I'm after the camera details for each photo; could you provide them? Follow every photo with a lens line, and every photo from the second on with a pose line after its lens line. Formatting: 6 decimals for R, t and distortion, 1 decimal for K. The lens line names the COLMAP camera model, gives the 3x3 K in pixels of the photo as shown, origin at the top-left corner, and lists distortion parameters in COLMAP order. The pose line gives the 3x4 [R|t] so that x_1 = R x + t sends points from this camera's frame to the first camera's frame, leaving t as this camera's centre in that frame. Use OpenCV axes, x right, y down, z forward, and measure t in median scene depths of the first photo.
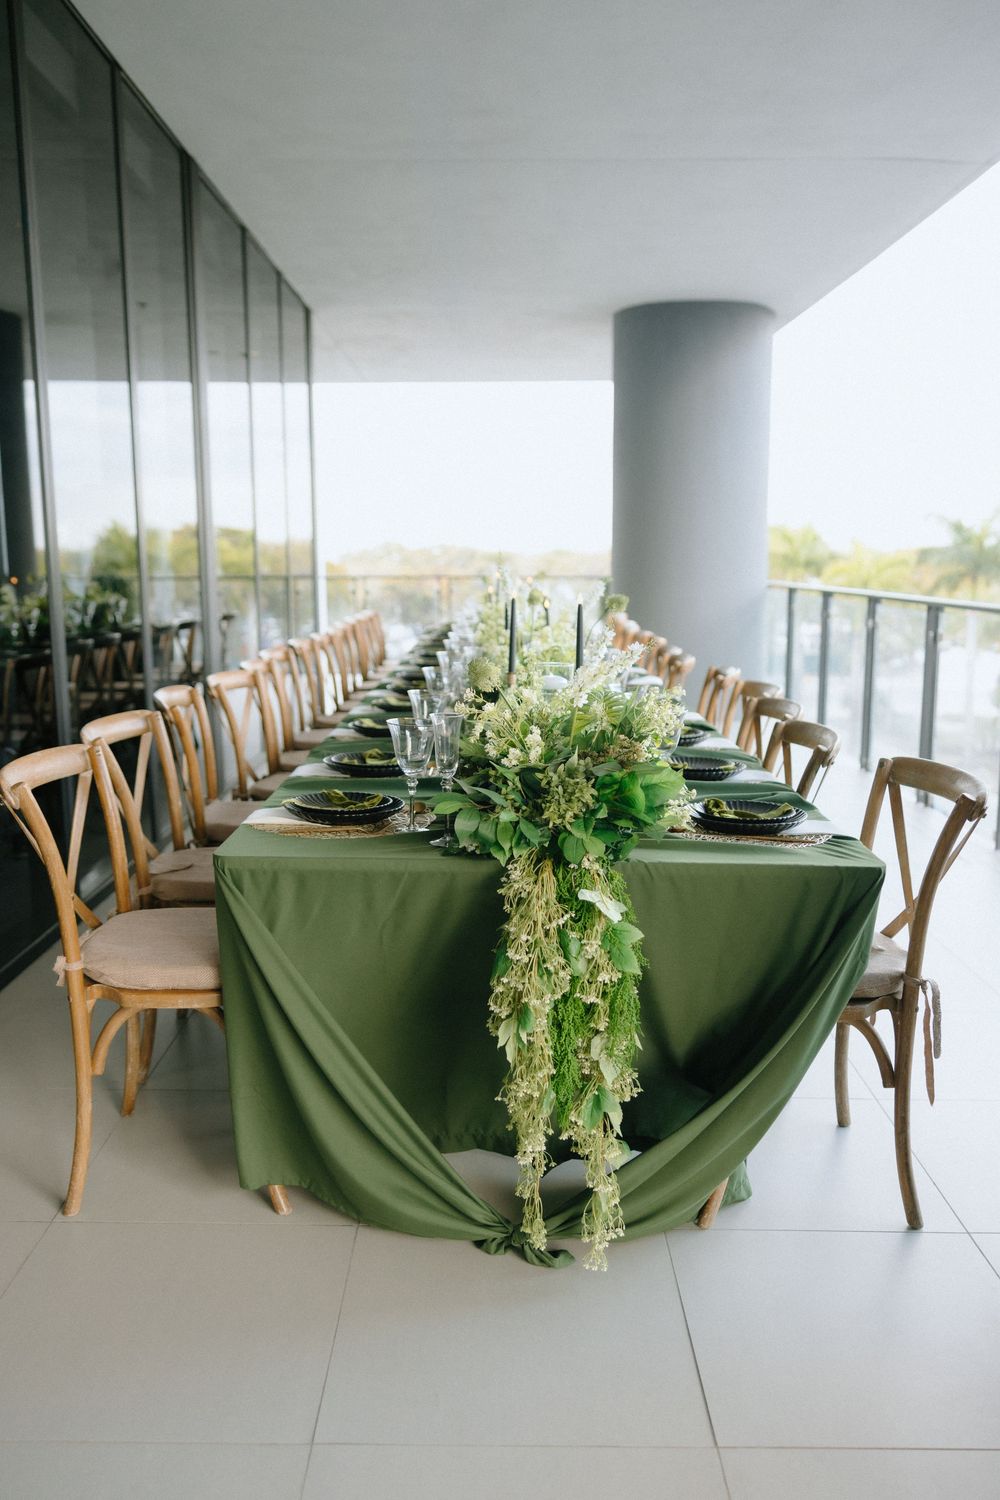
lens RADIAL K [[1210.9, 0, 500.0], [0, 1210.9, 750.0], [0, 0, 1]] dist [0.001763, -0.000368]
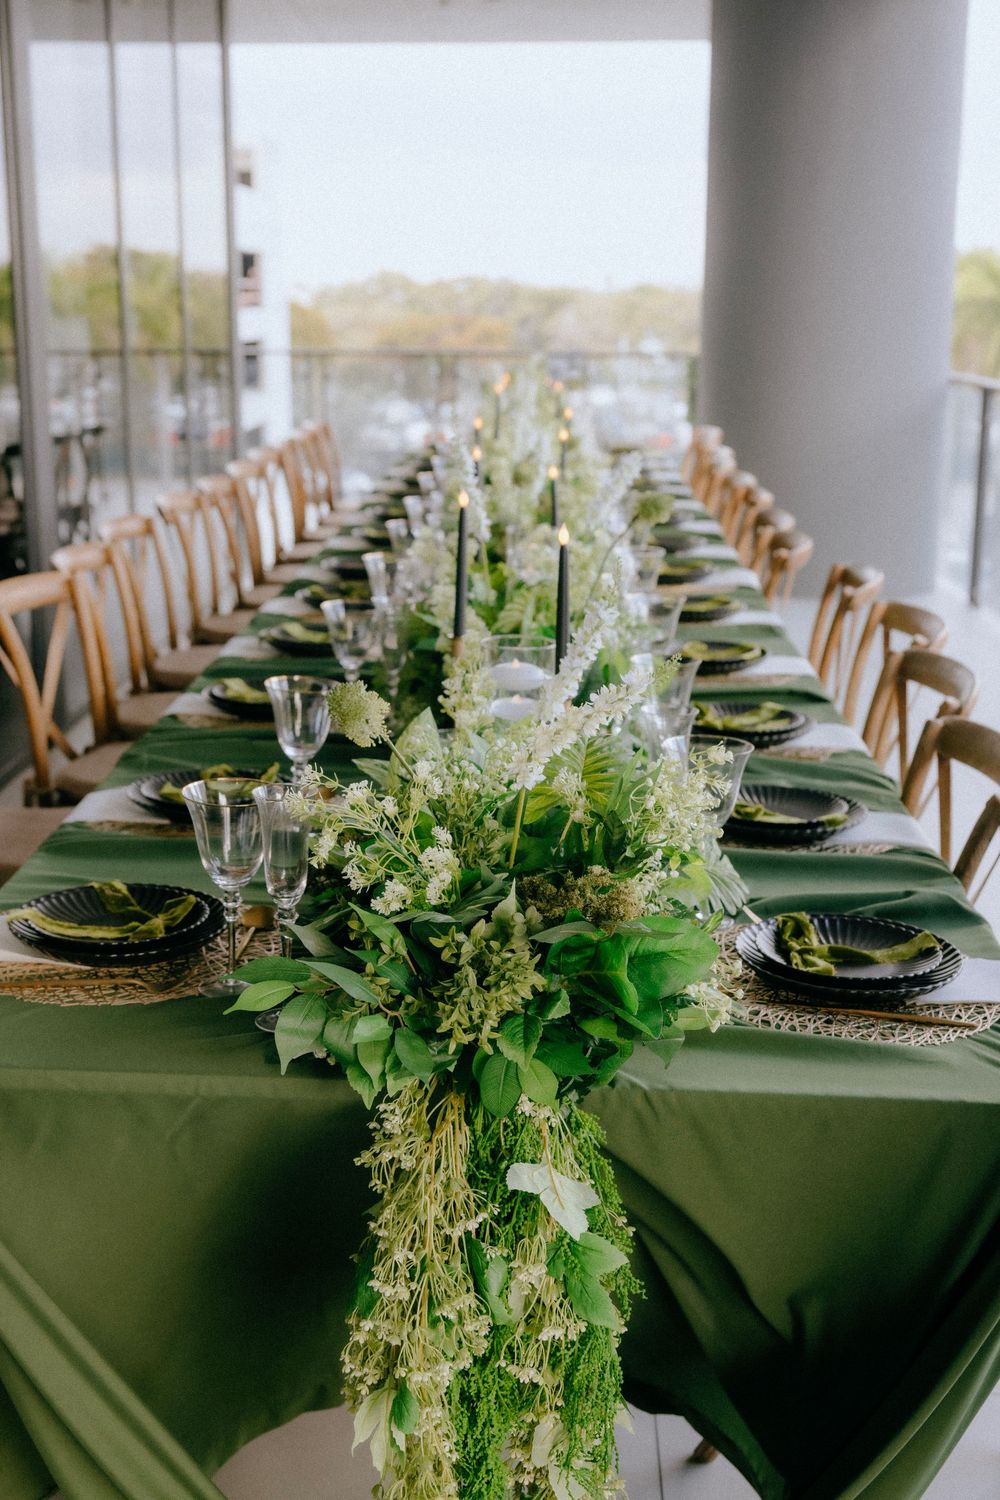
lens RADIAL K [[1809.8, 0, 500.0], [0, 1809.8, 750.0], [0, 0, 1]] dist [0.035428, 0.063940]
pose [[0.999607, 0.012805, -0.024918, 0.076820], [-0.010680, 0.996443, 0.083594, -0.124744], [0.025899, -0.083295, 0.996188, 0.227367]]
